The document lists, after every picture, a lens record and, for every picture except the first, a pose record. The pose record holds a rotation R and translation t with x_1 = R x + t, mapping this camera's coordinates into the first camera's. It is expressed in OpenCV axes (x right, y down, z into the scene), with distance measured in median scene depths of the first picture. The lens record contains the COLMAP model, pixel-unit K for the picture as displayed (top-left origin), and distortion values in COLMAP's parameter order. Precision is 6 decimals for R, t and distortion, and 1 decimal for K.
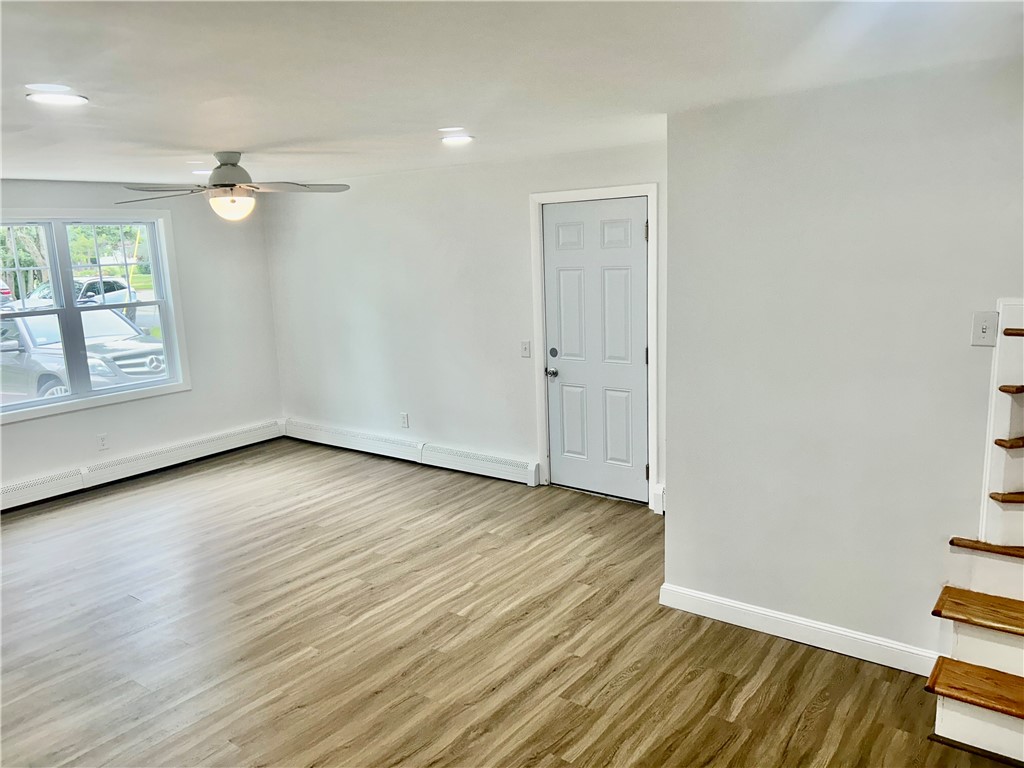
lens RADIAL K [[771.9, 0, 516.4], [0, 771.9, 389.6], [0, 0, 1]] dist [0.027489, -0.005312]
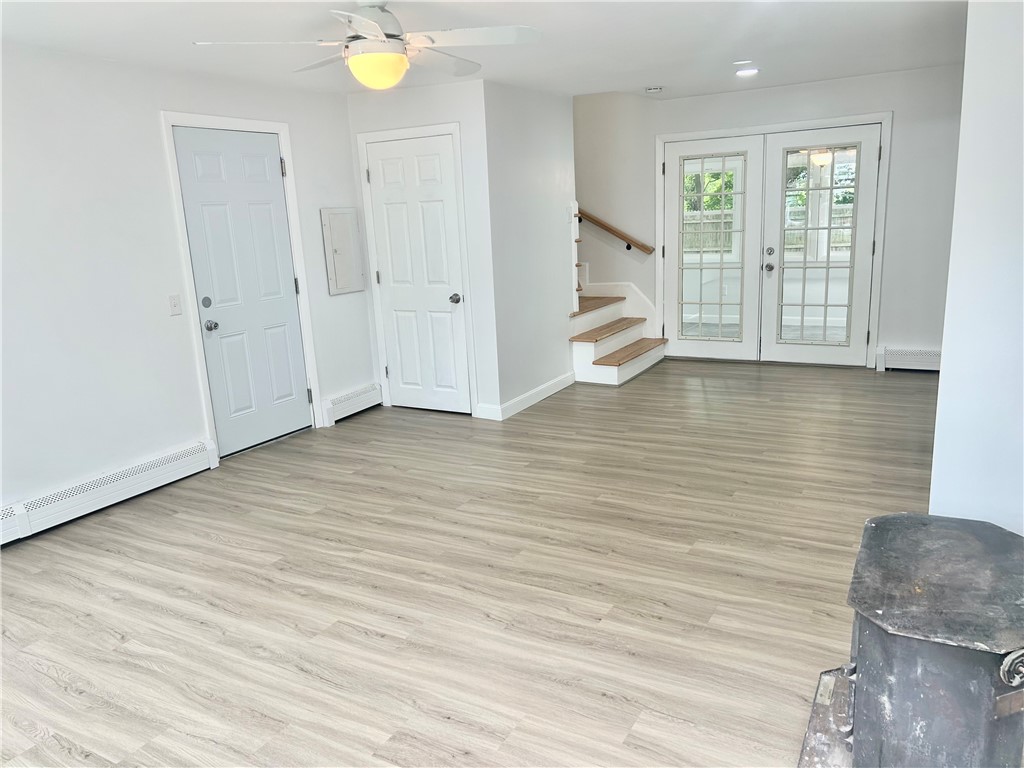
lens RADIAL K [[771.9, 0, 514.3], [0, 771.9, 380.8], [0, 0, 1]] dist [0.027489, -0.005312]
pose [[-0.137207, -0.164290, 0.976823, -0.943805], [0.249263, 0.948689, 0.194570, -0.052926], [-0.958667, 0.270182, -0.089215, 0.848677]]
